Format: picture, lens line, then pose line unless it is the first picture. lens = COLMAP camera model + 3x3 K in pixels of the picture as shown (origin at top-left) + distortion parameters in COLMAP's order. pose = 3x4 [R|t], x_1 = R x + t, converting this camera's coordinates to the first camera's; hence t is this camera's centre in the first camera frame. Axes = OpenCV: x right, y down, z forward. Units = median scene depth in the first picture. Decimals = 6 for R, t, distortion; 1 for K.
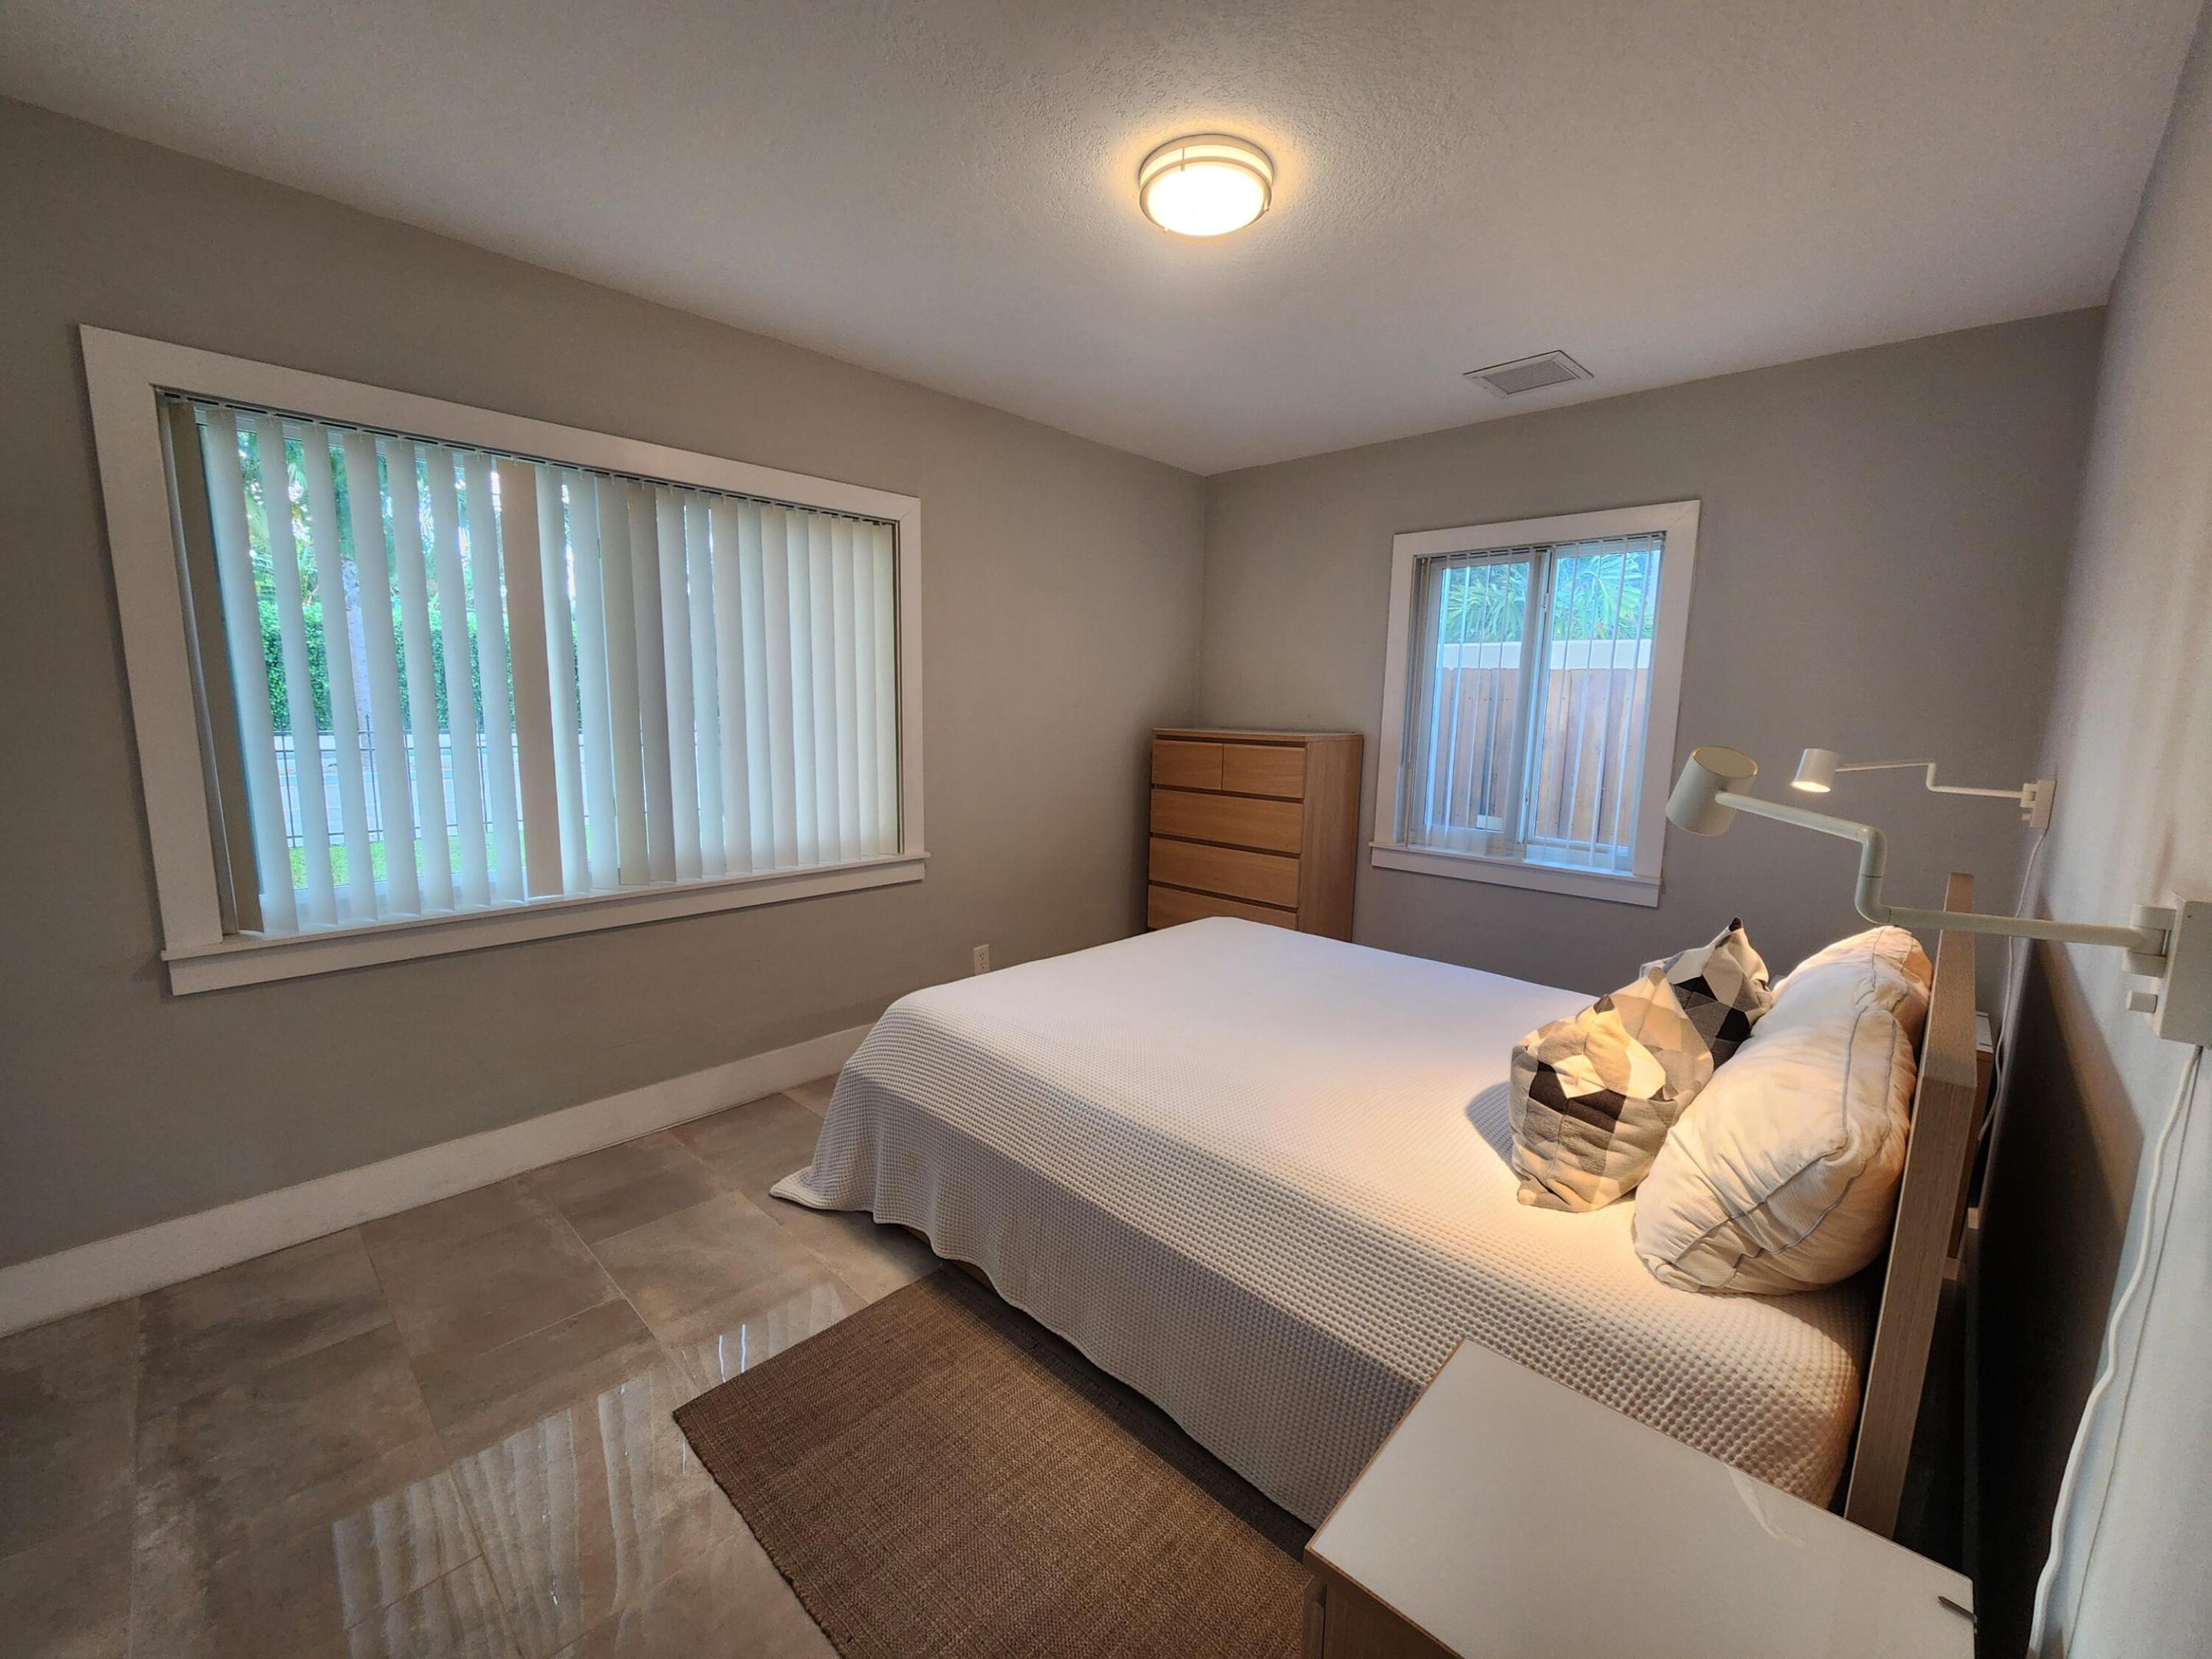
lens RADIAL K [[902.9, 0, 1099.3], [0, 902.9, 836.9], [0, 0, 1]] dist [-0.001699, -0.002339]
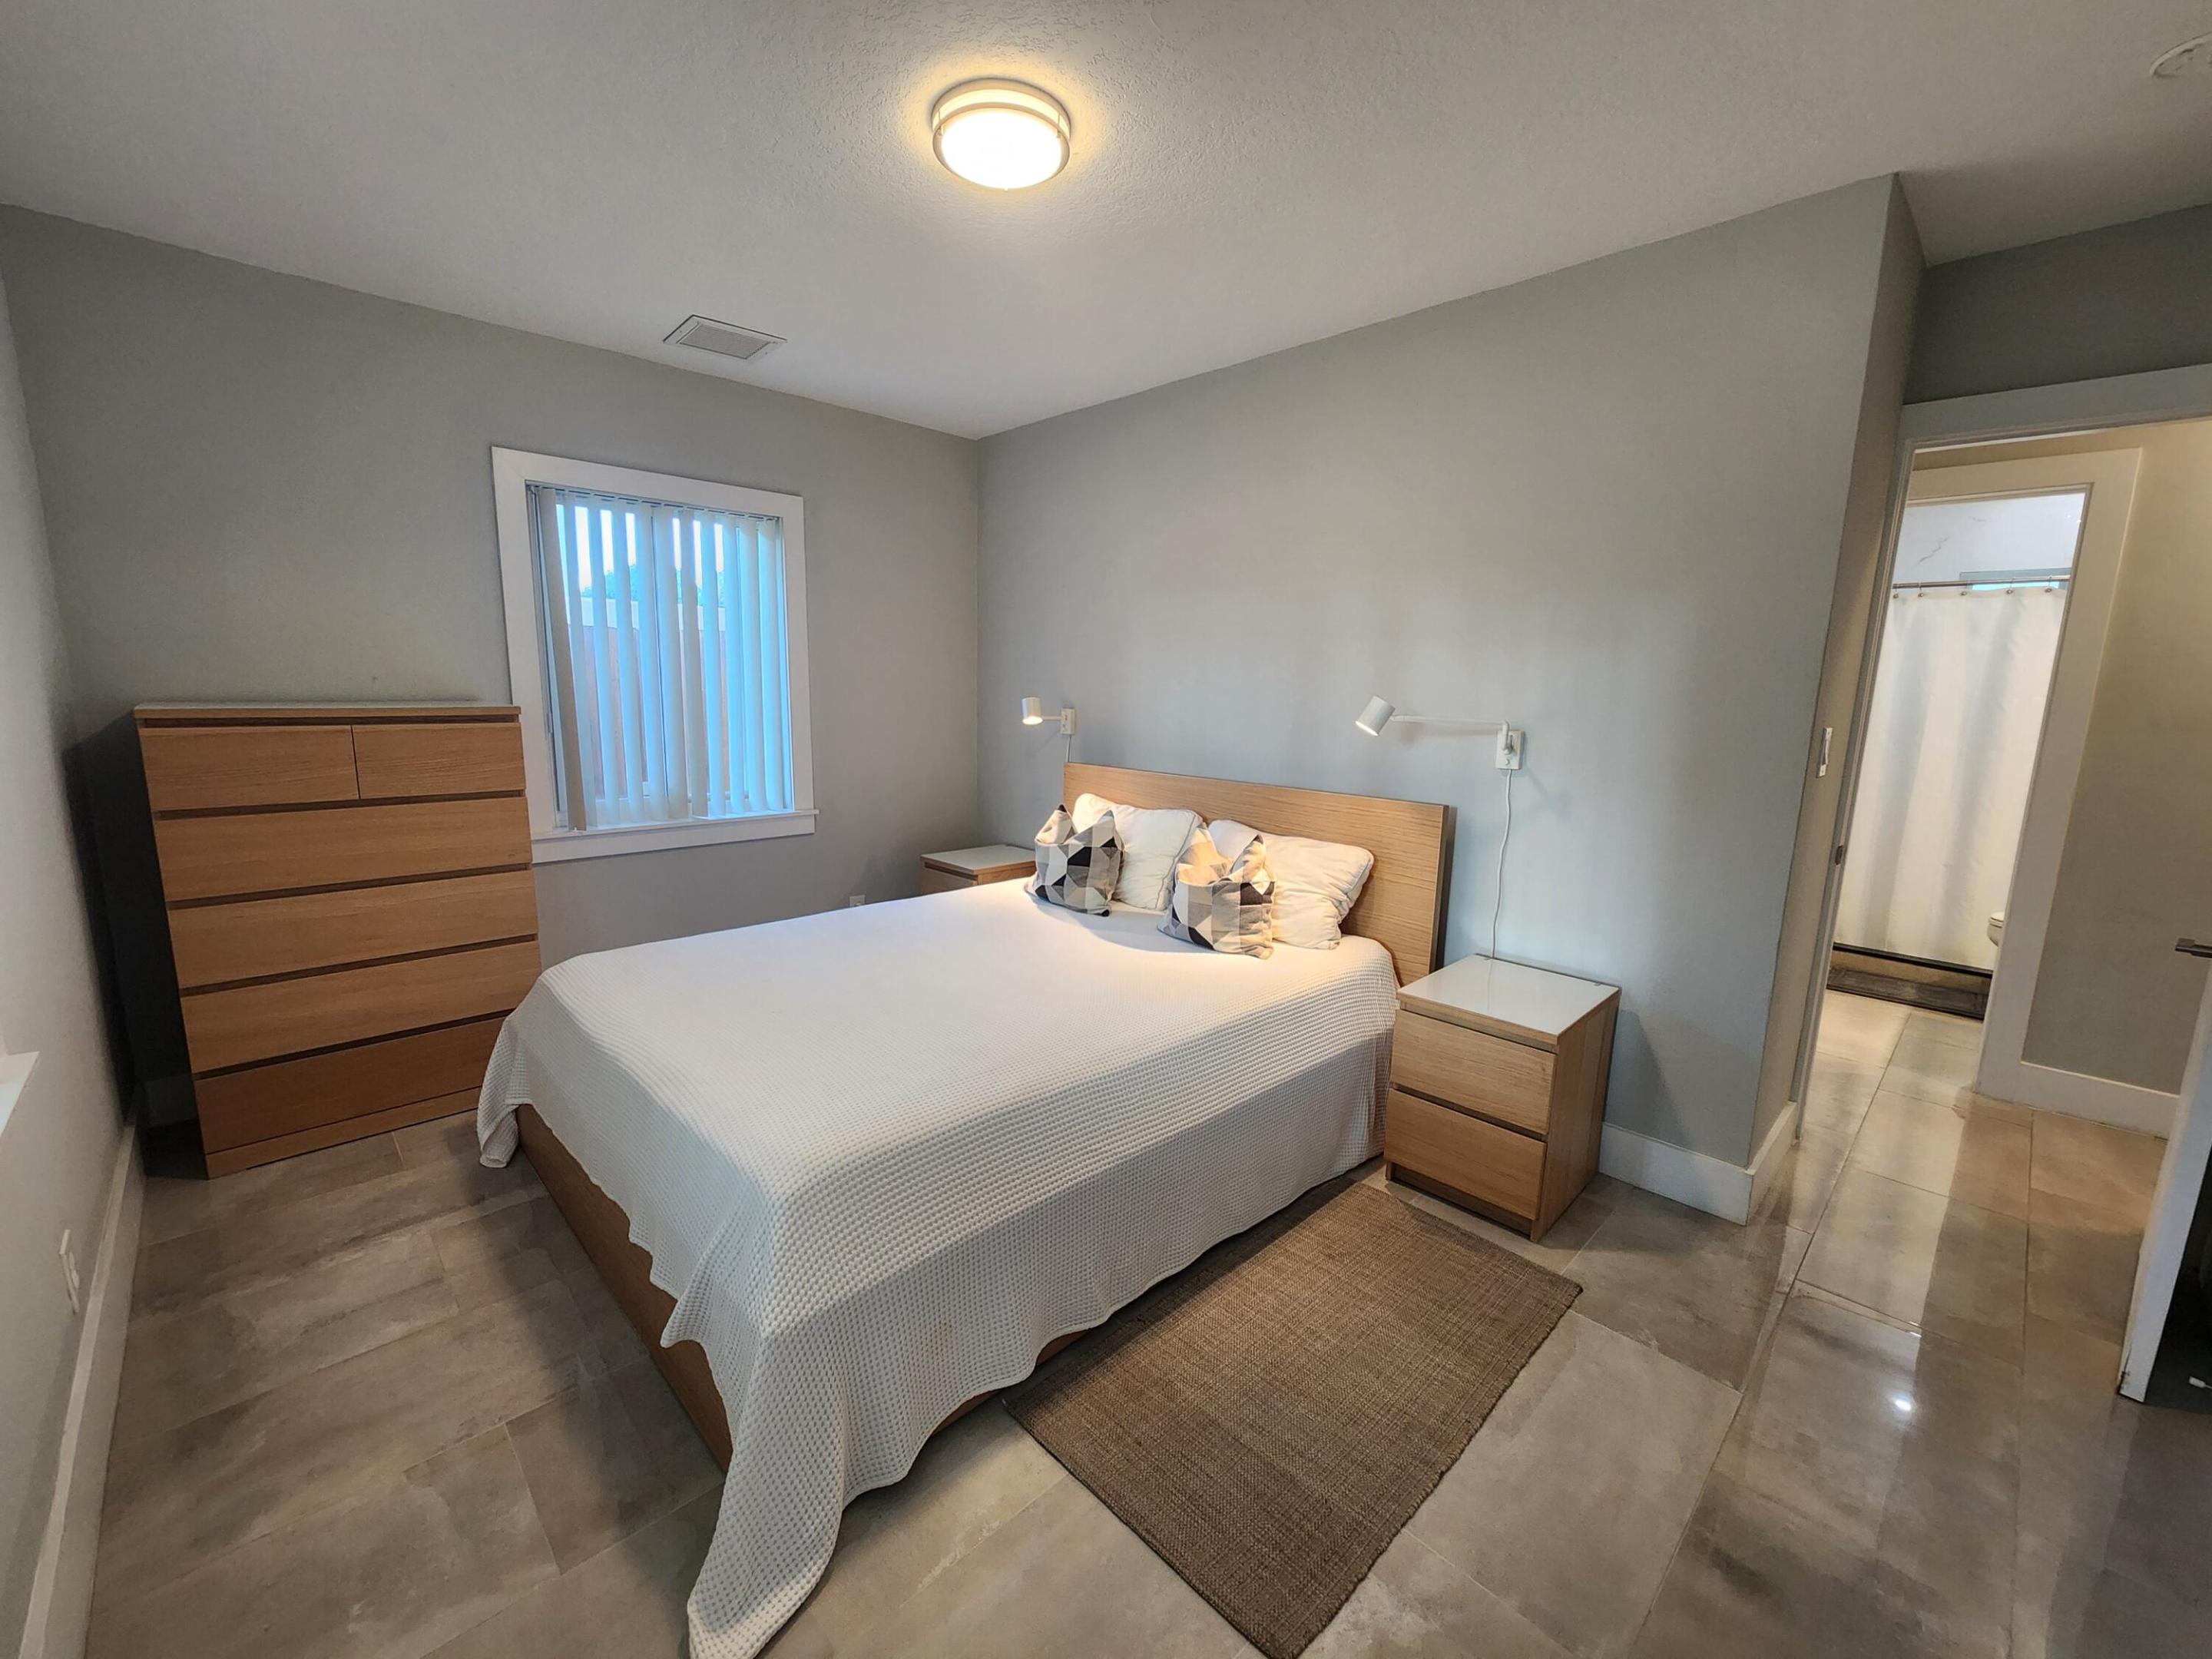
lens RADIAL K [[902.9, 0, 1098.0], [0, 902.9, 831.2], [0, 0, 1]] dist [-0.001699, -0.002339]
pose [[0.036692, -0.182462, 0.982528, -0.860505], [0.128923, 0.975838, 0.176405, -0.135691], [-0.990976, 0.120198, 0.059329, 0.825183]]
